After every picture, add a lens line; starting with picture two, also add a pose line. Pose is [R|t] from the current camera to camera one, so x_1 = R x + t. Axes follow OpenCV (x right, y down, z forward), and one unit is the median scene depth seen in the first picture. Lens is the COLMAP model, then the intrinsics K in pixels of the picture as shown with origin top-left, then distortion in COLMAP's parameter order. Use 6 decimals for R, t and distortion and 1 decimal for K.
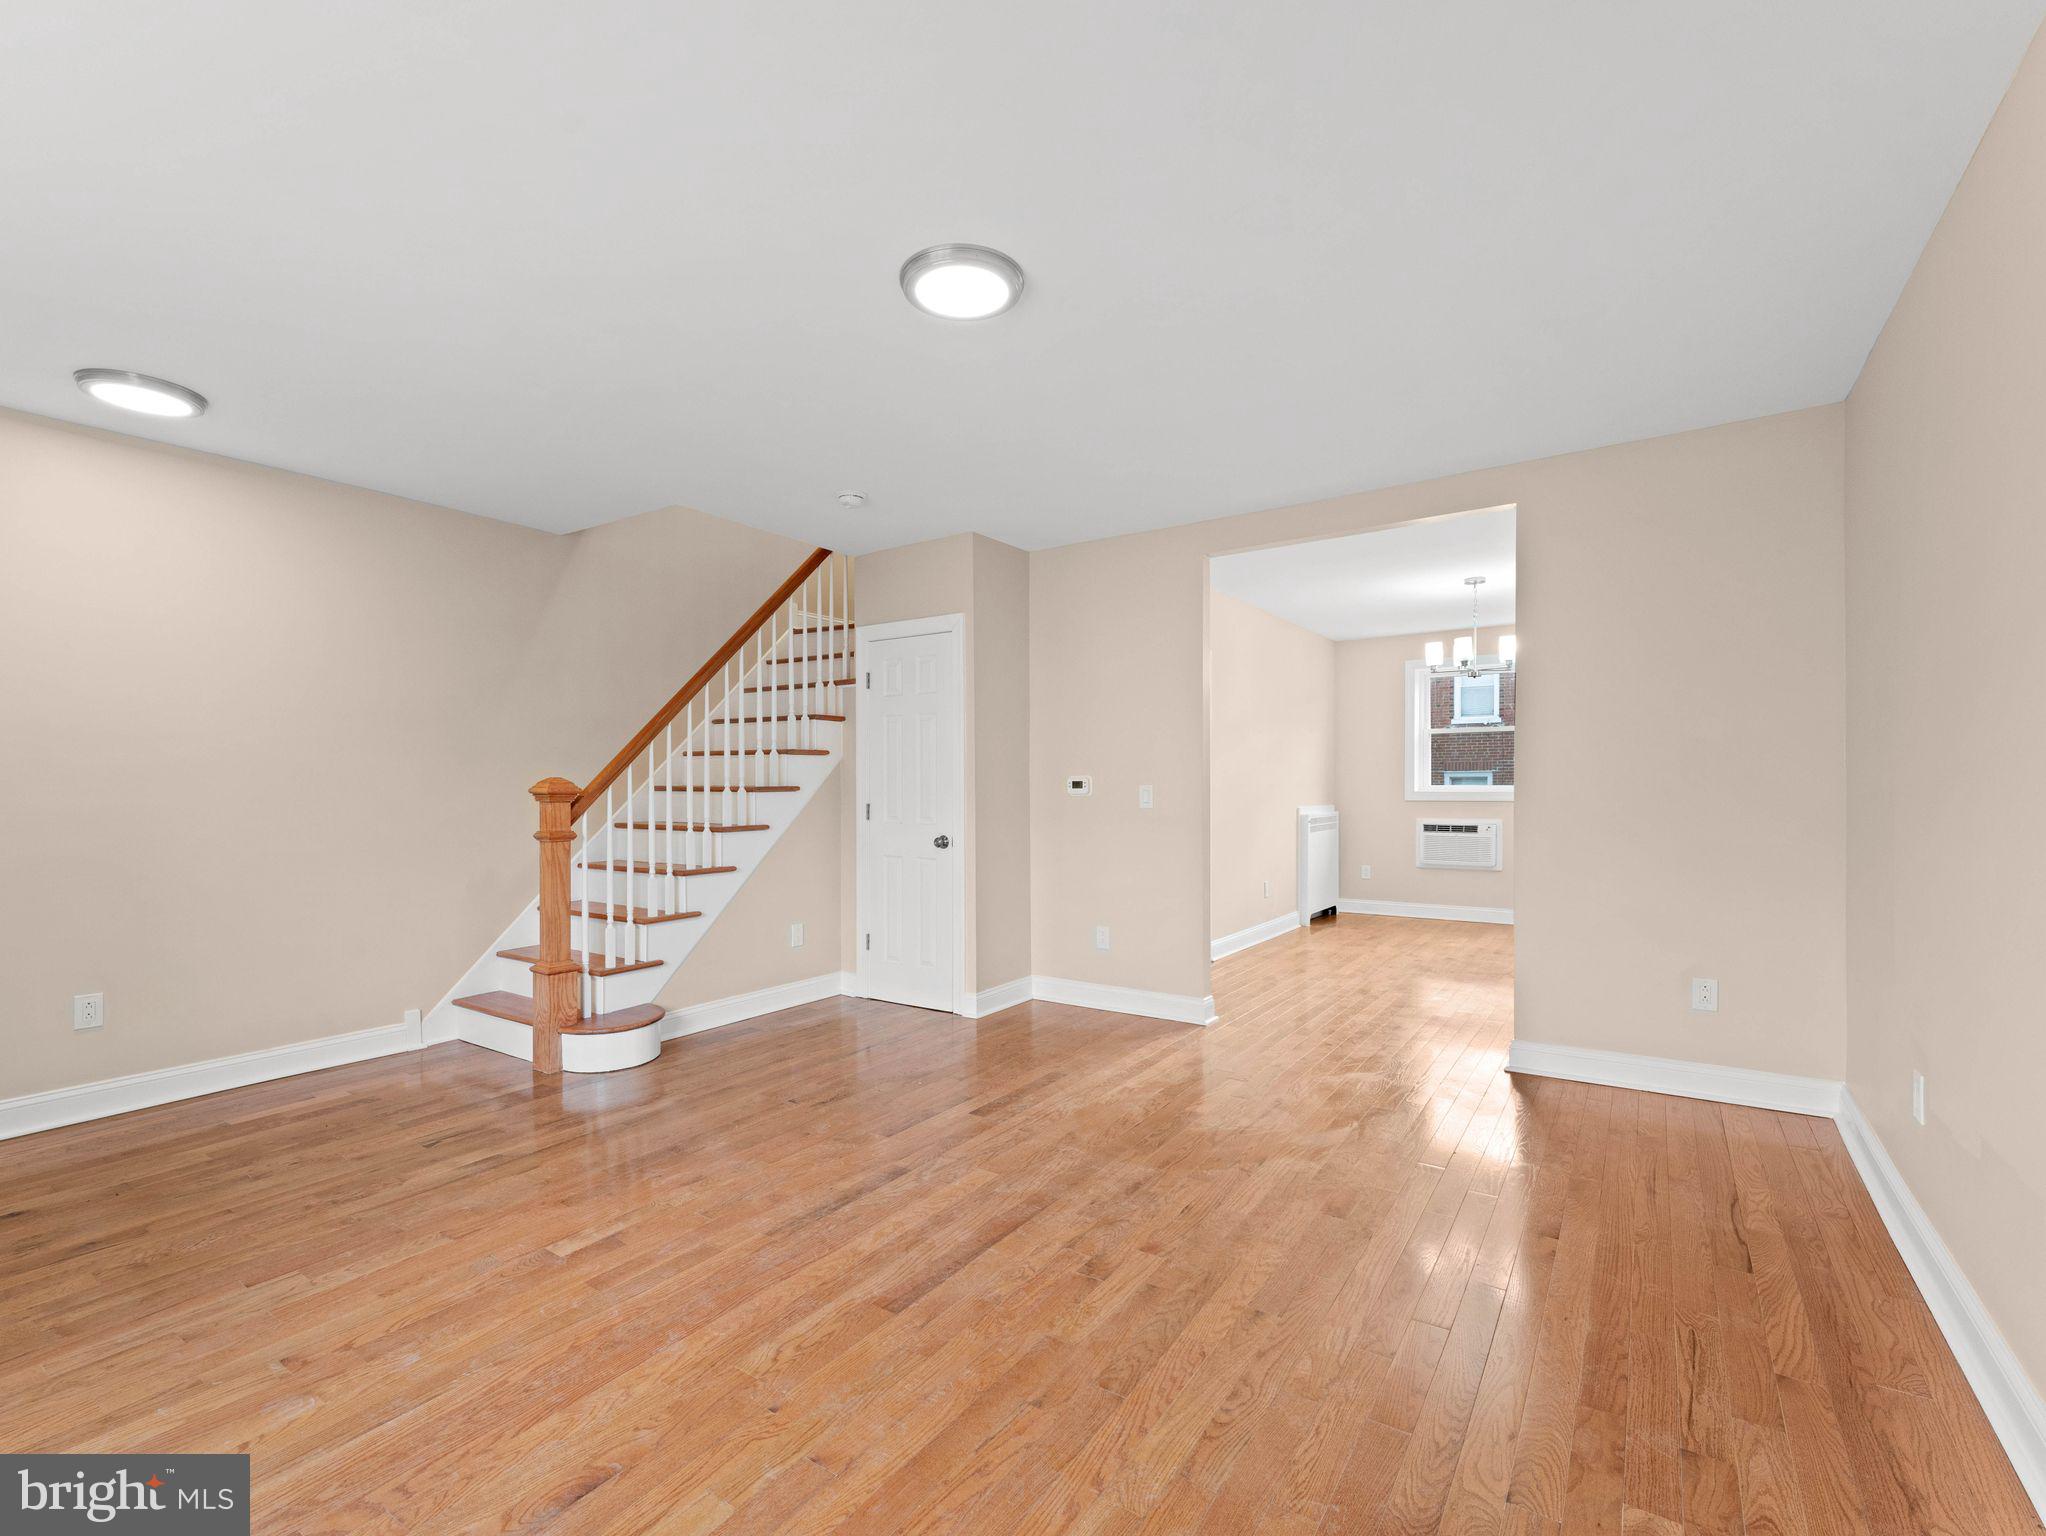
lens RADIAL K [[922.5, 0, 1018.5], [0, 922.5, 774.8], [0, 0, 1]] dist [0.001502, -0.000287]
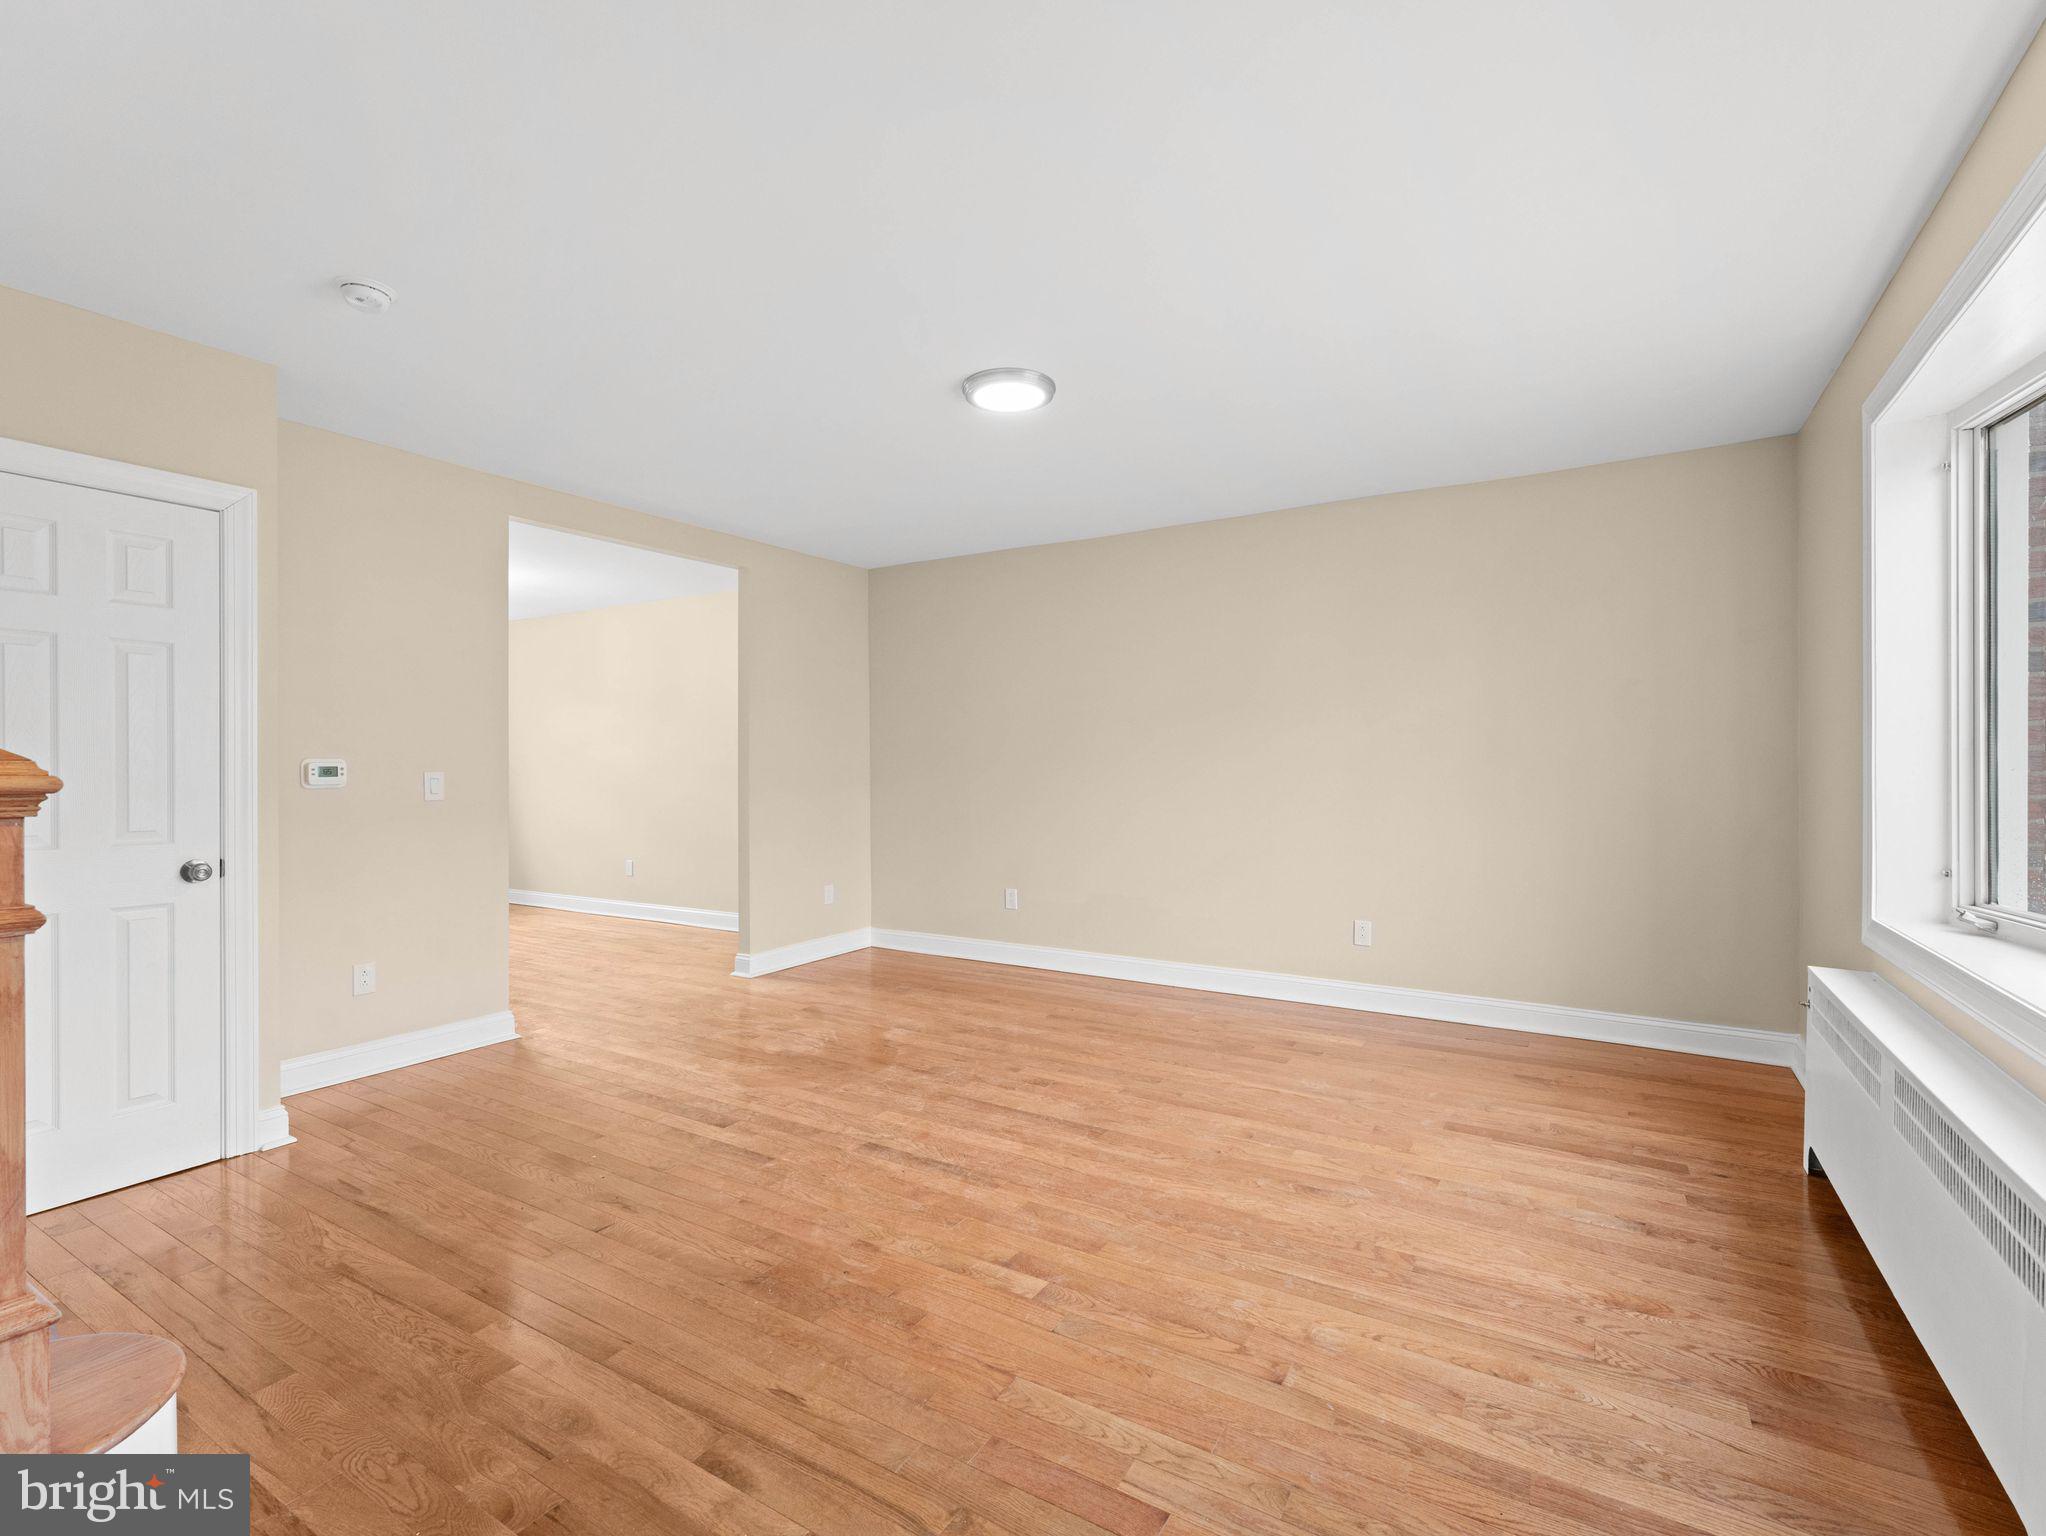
lens RADIAL K [[922.5, 0, 1028.0], [0, 922.5, 763.8], [0, 0, 1]] dist [0.001502, -0.000287]
pose [[-0.047176, 0.008145, 0.998853, -1.266746], [-0.002602, 0.999962, -0.008277, 0.018120], [-0.998883, -0.002989, -0.047153, 0.959692]]
